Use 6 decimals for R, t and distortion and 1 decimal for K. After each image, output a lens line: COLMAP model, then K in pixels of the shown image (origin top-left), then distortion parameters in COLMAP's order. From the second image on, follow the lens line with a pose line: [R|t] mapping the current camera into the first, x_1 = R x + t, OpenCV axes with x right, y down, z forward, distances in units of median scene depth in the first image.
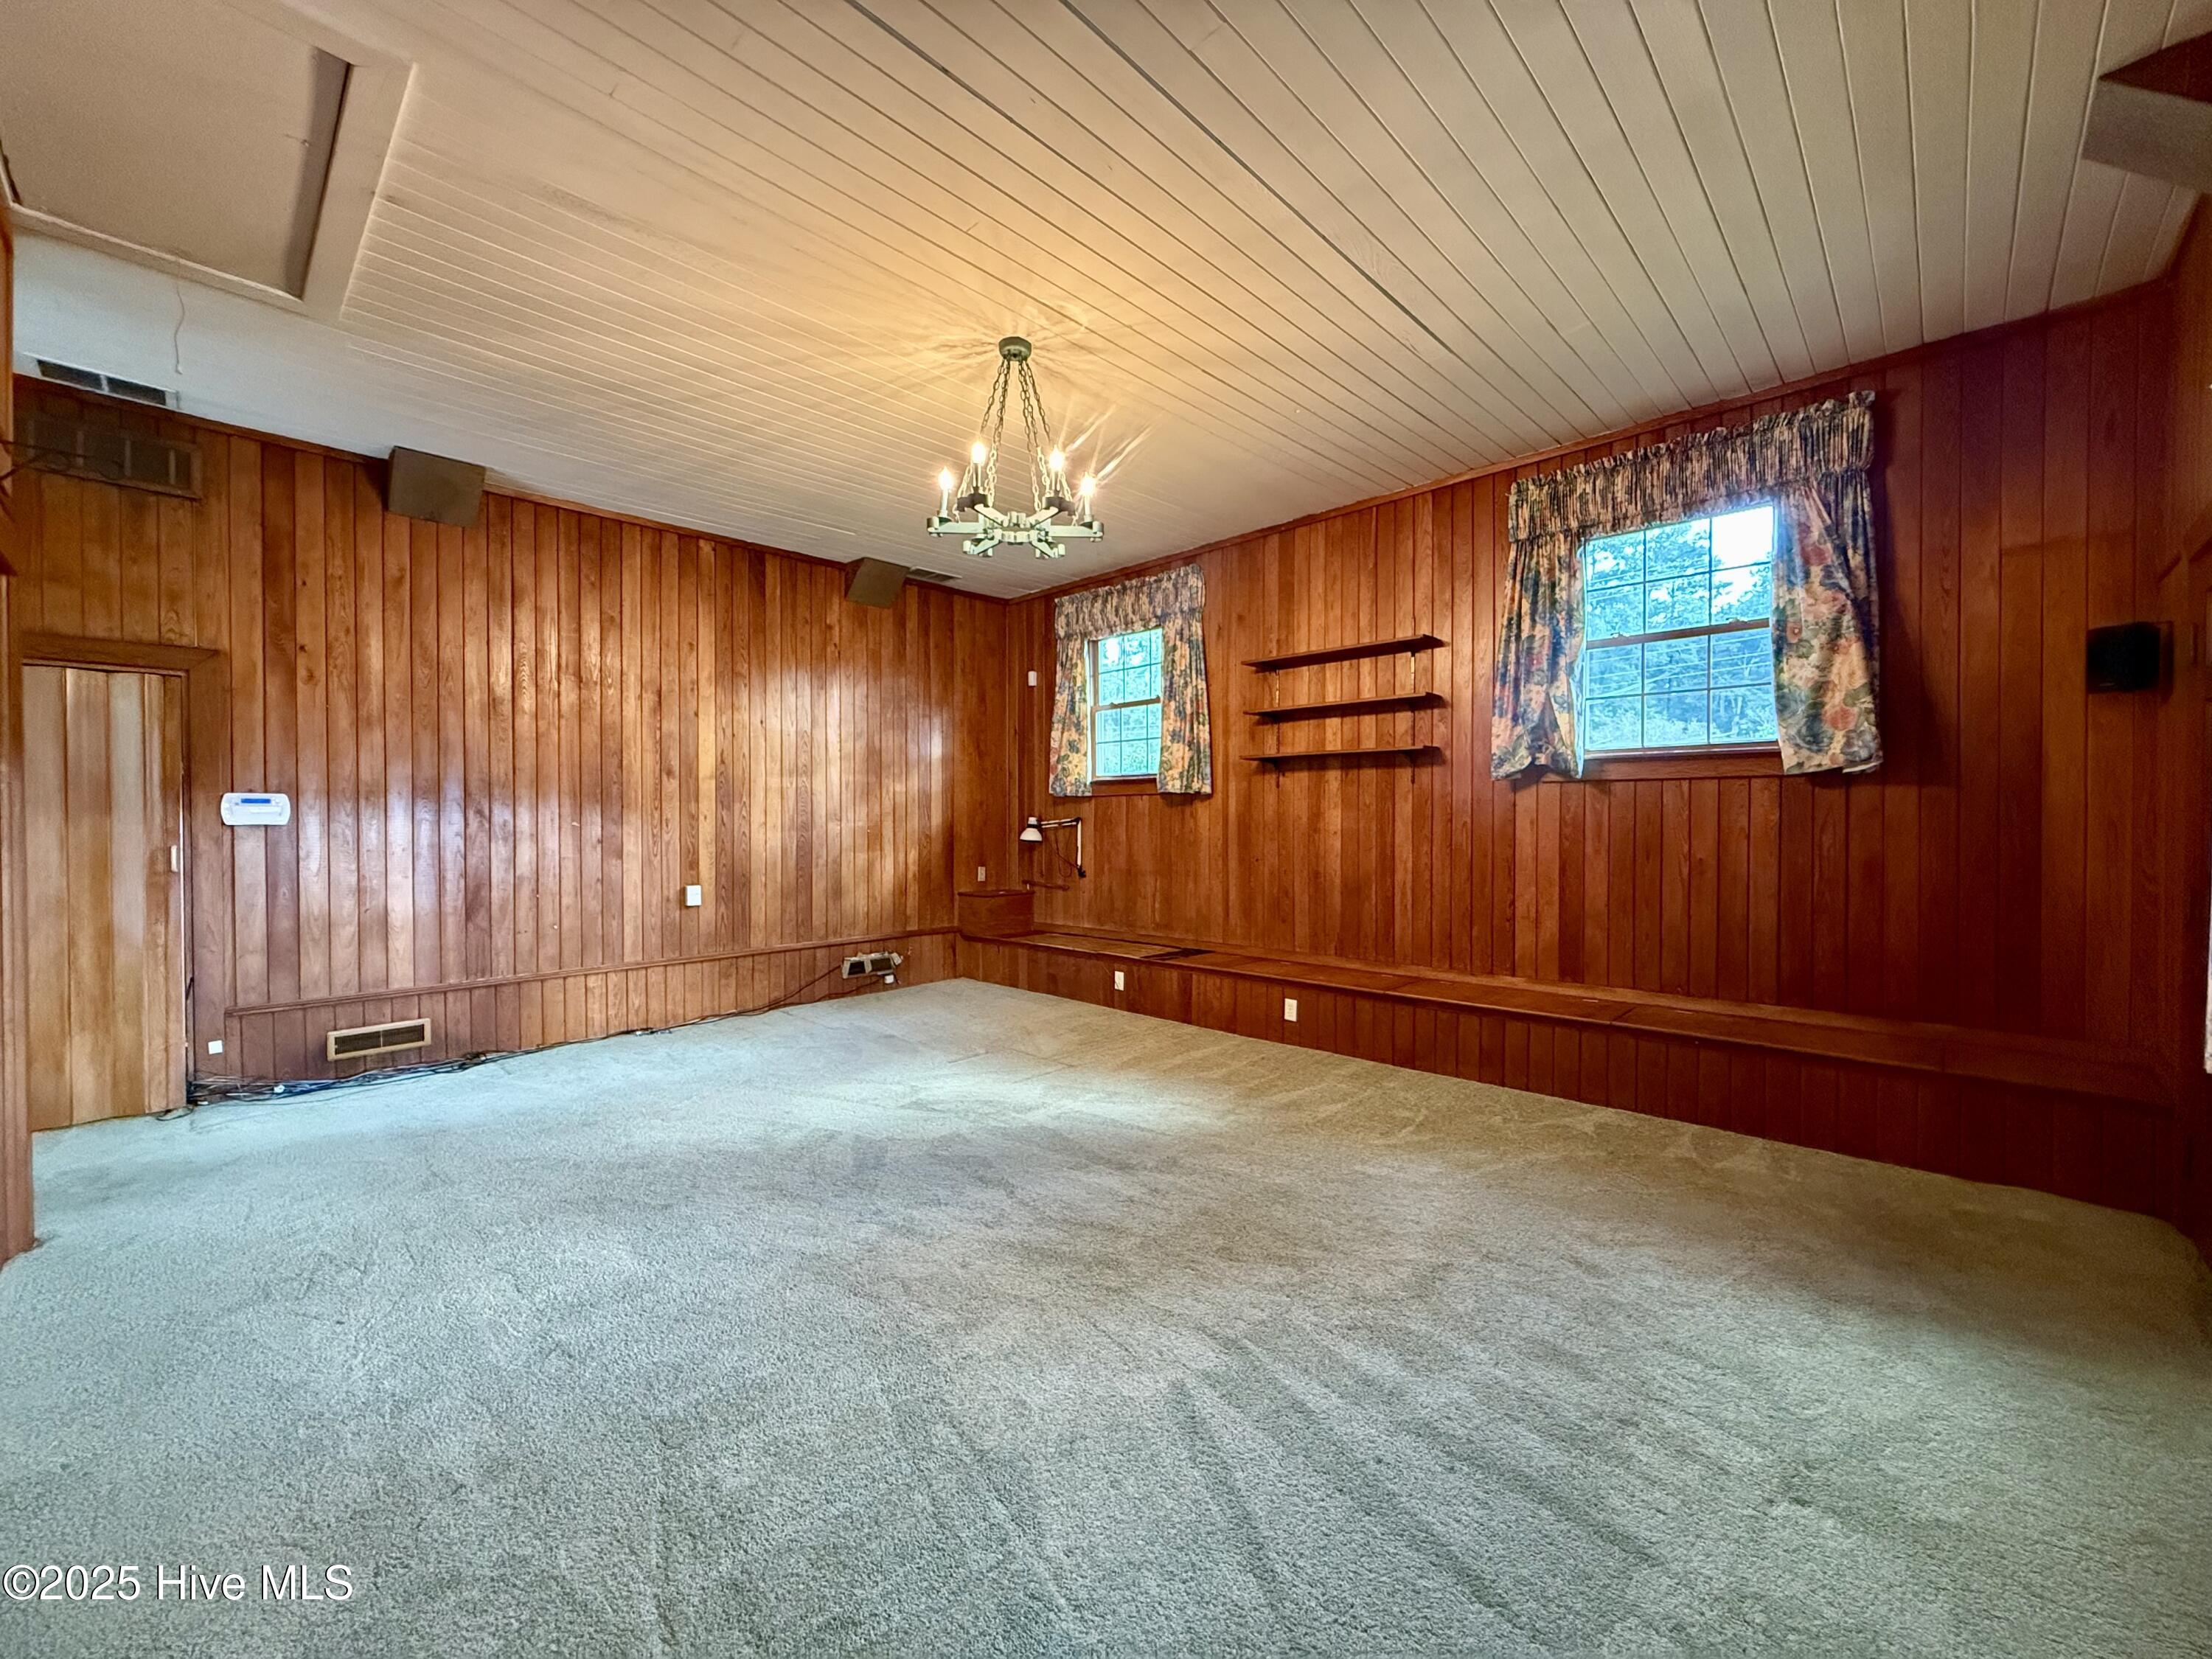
lens RADIAL K [[883.1, 0, 1108.9], [0, 883.1, 826.9], [0, 0, 1]] dist [-0.001859, -0.000065]
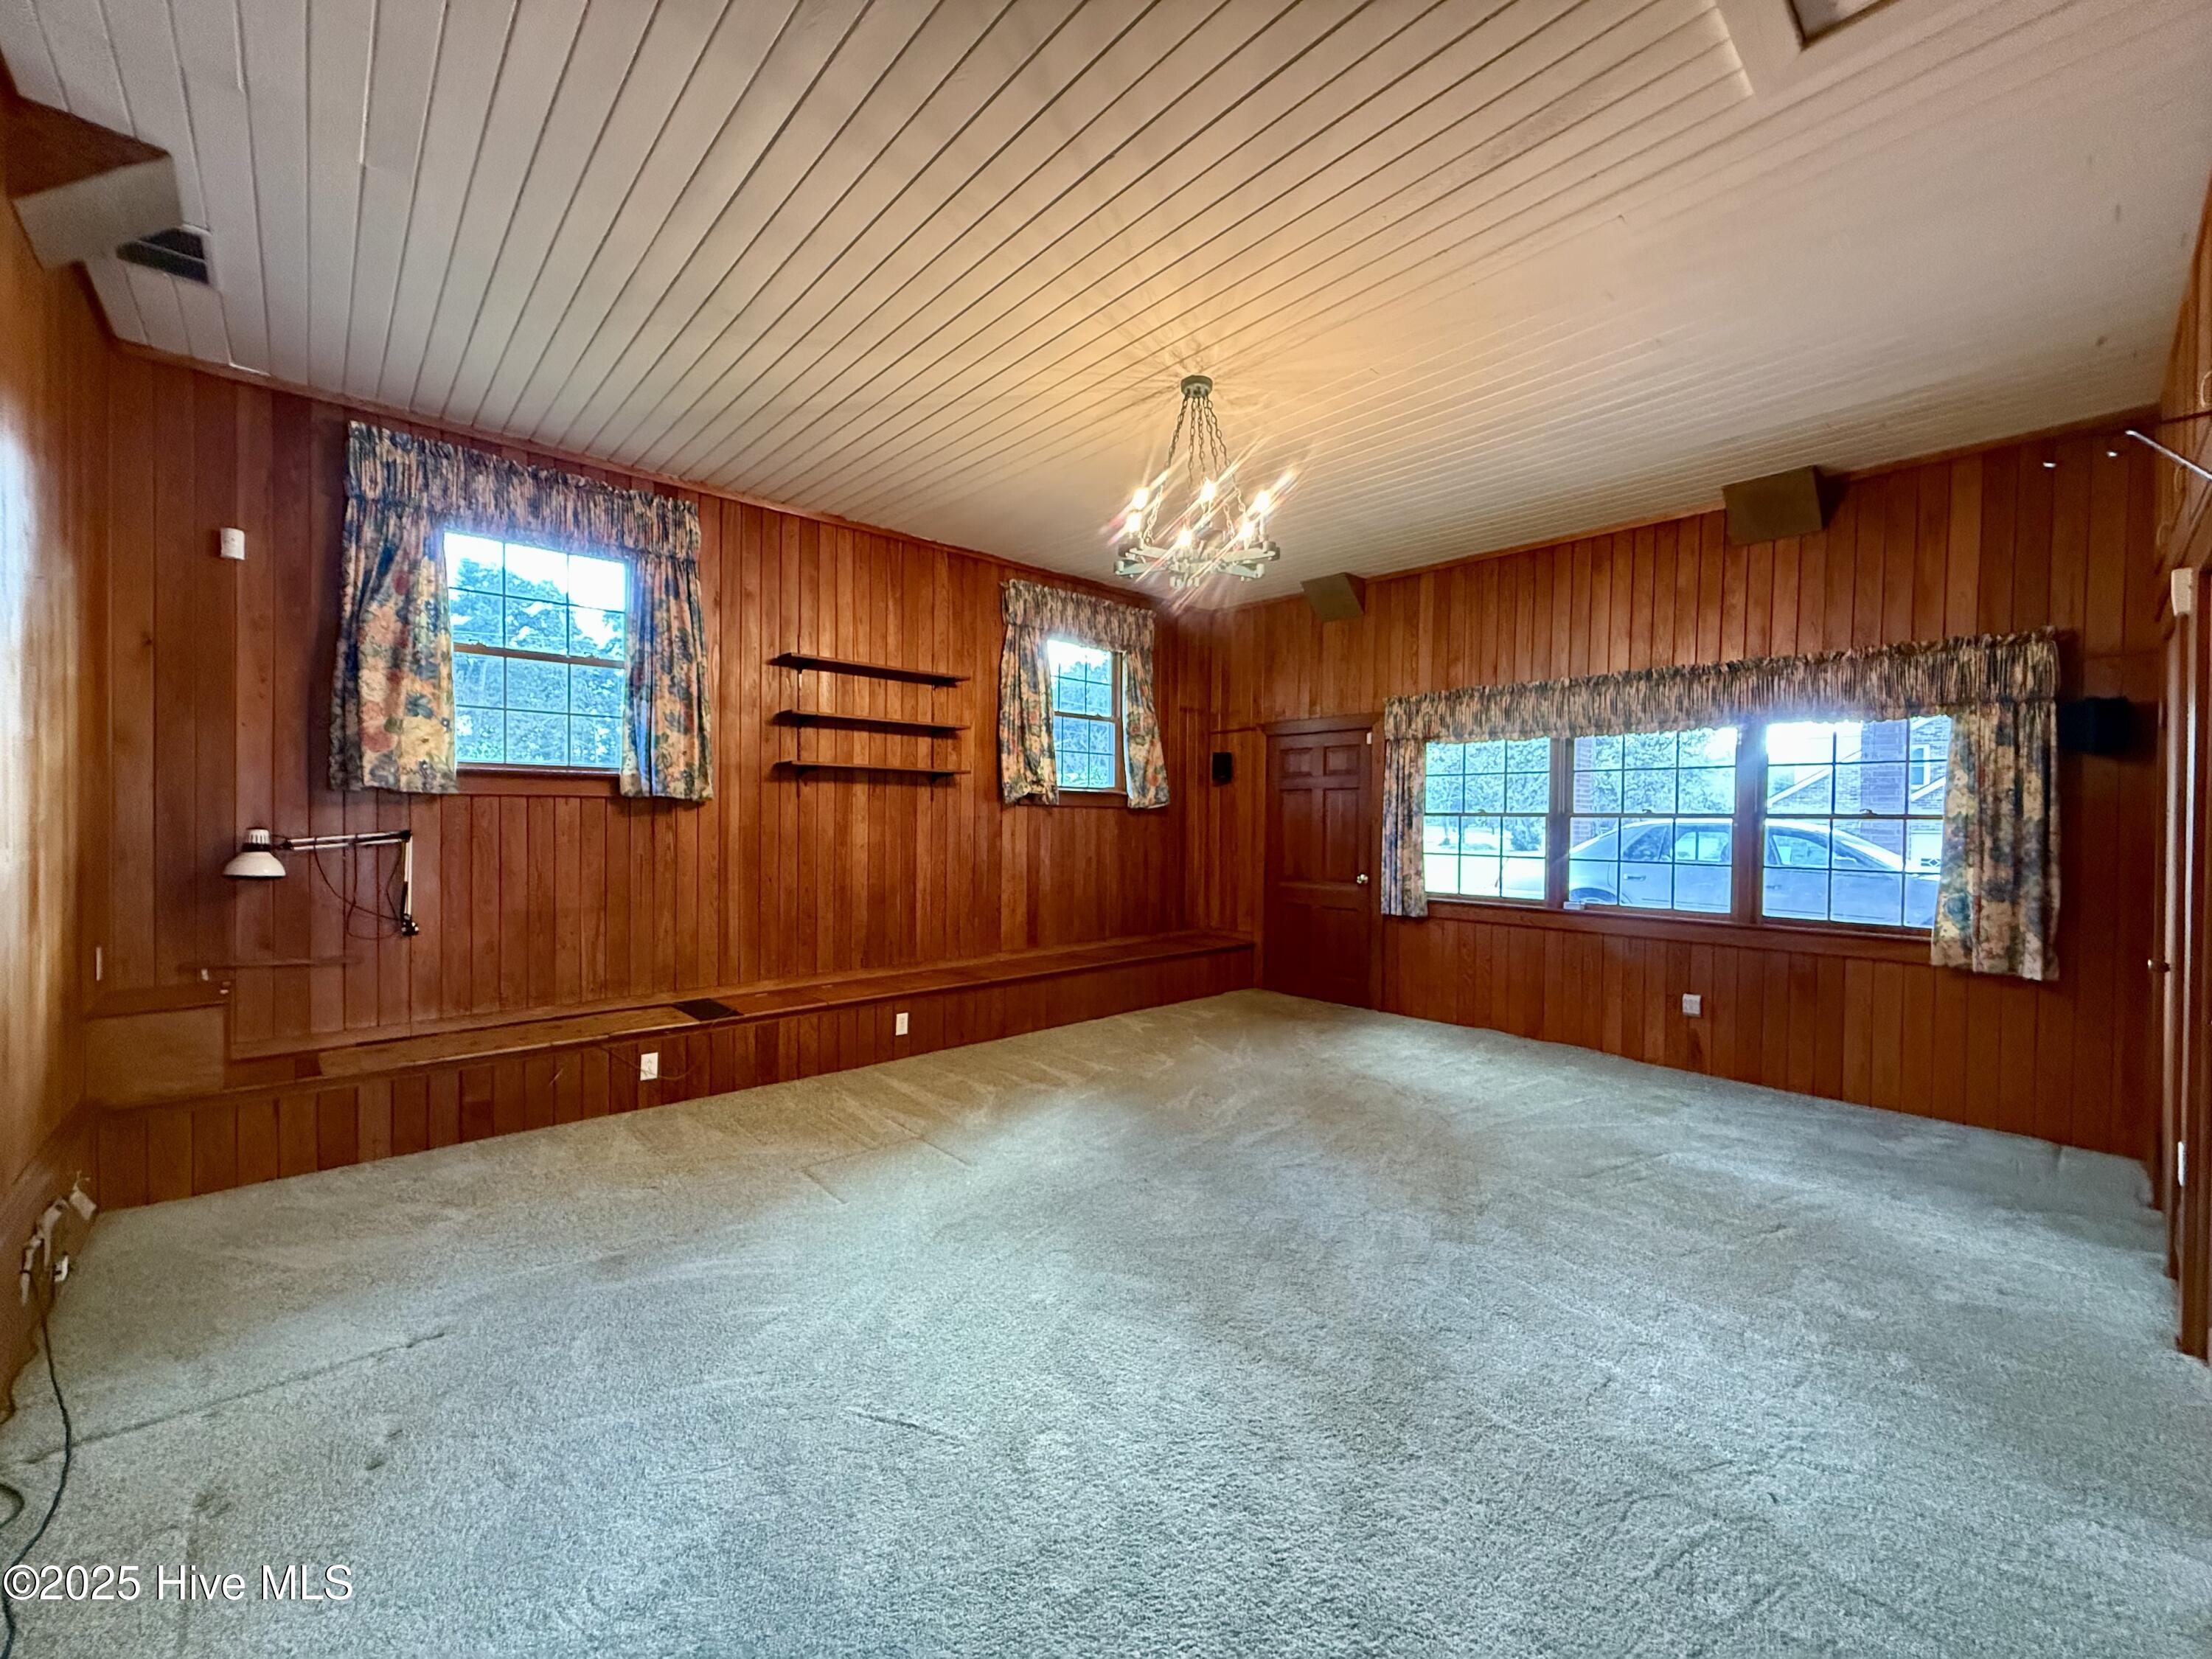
lens RADIAL K [[883.1, 0, 1109.3], [0, 883.1, 831.8], [0, 0, 1]] dist [-0.001859, -0.000065]
pose [[0.064875, -0.010720, 0.997836, -0.739070], [-0.003136, 0.999935, 0.010946, -0.022145], [-0.997888, -0.003839, 0.064837, 0.663246]]
